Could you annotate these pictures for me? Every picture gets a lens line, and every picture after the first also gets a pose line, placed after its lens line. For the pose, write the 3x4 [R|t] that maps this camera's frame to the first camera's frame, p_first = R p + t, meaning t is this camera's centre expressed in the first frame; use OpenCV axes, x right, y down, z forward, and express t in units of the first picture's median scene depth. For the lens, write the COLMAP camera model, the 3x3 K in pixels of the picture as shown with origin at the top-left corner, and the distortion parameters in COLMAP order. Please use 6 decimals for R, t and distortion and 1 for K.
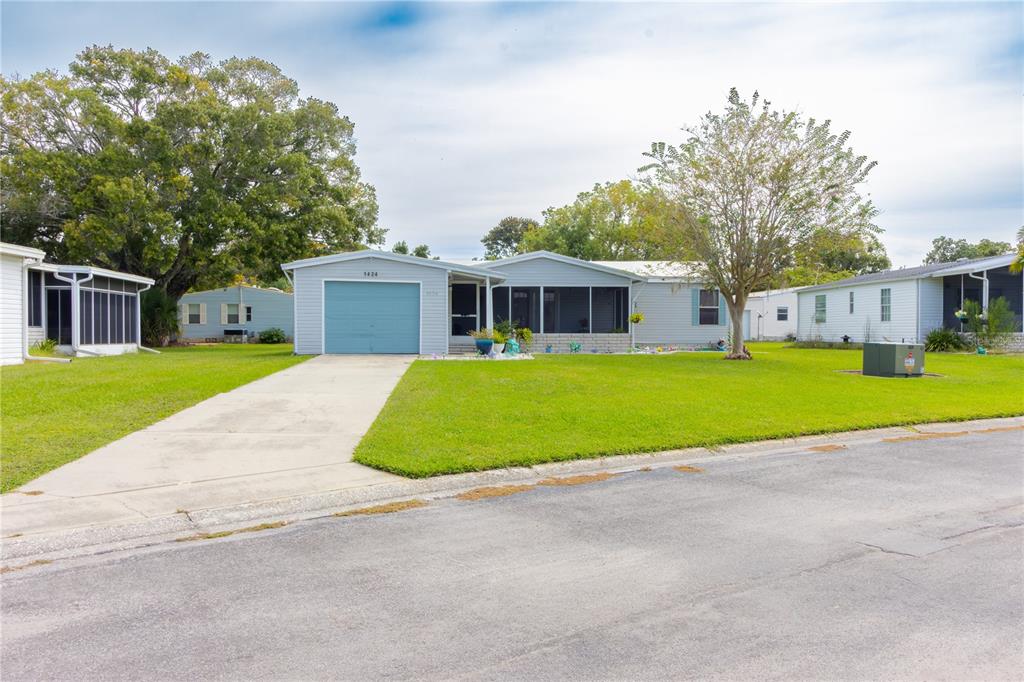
lens RADIAL K [[813.8, 0, 512.0], [0, 813.8, 341.0], [0, 0, 1]] dist [0.003779, 0.001258]
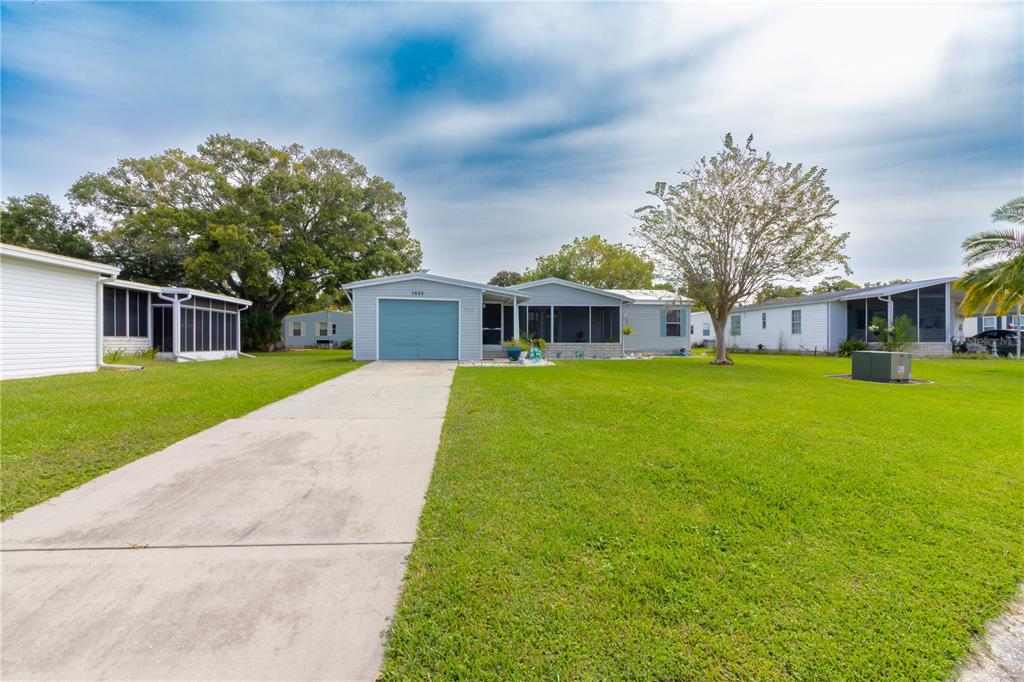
lens RADIAL K [[477.0, 0, 509.8], [0, 477.0, 341.6], [0, 0, 1]] dist [0.000531, 0.000192]
pose [[0.999782, 0.000469, 0.020891, -0.042143], [-0.000252, 0.999946, -0.010372, -0.003160], [-0.020895, 0.010364, 0.999728, 0.236660]]
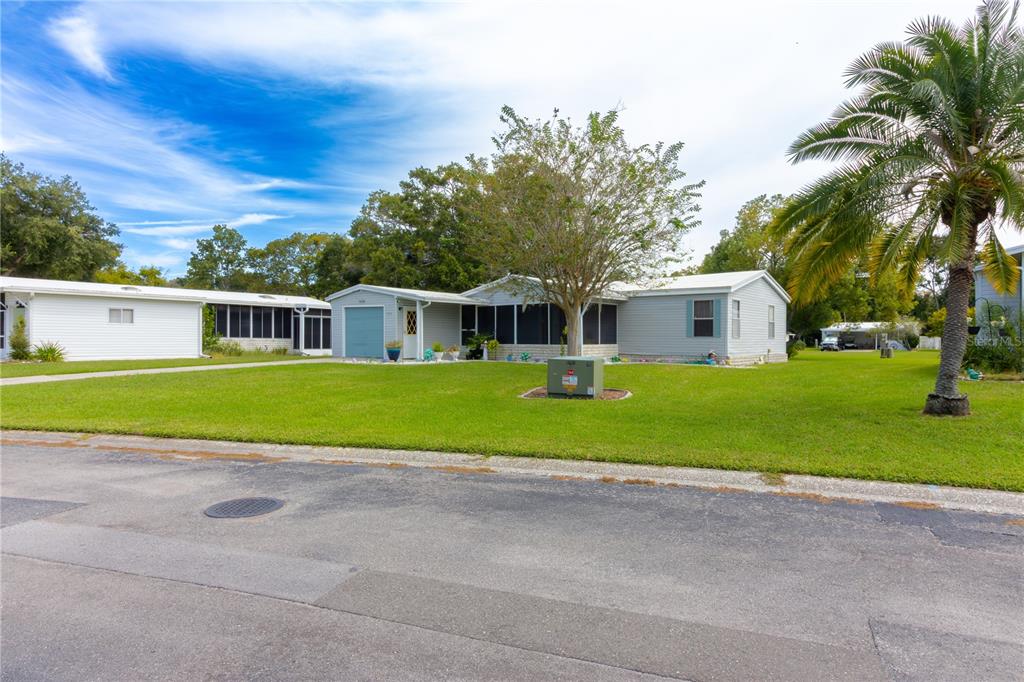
lens RADIAL K [[602.8, 0, 512.0], [0, 602.8, 341.0], [0, 0, 1]] dist [-0.000111, -0.000025]
pose [[0.724314, 0.003651, -0.689461, 0.587433], [-0.011971, 0.999902, -0.007282, -0.006868], [0.689366, 0.013528, 0.724287, 0.333184]]
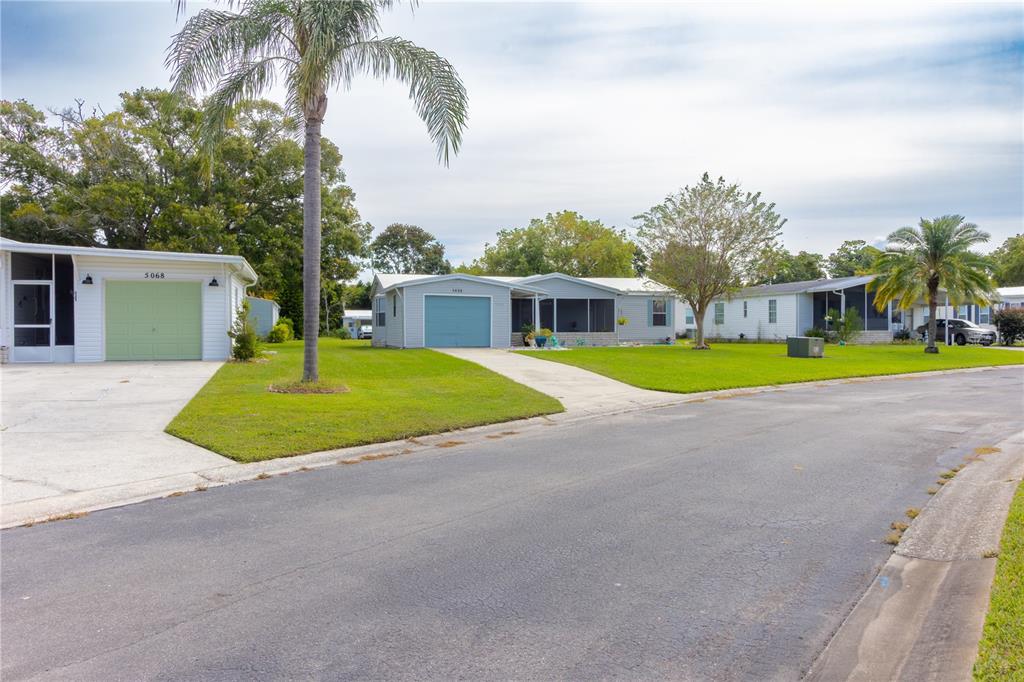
lens RADIAL K [[813.8, 0, 512.0], [0, 813.8, 341.0], [0, 0, 1]] dist [0.003779, 0.001258]
pose [[0.980835, -0.005132, 0.194771, -0.283088], [0.005071, 0.999987, 0.000813, 0.003528], [-0.194773, 0.000190, 0.980848, -0.318424]]
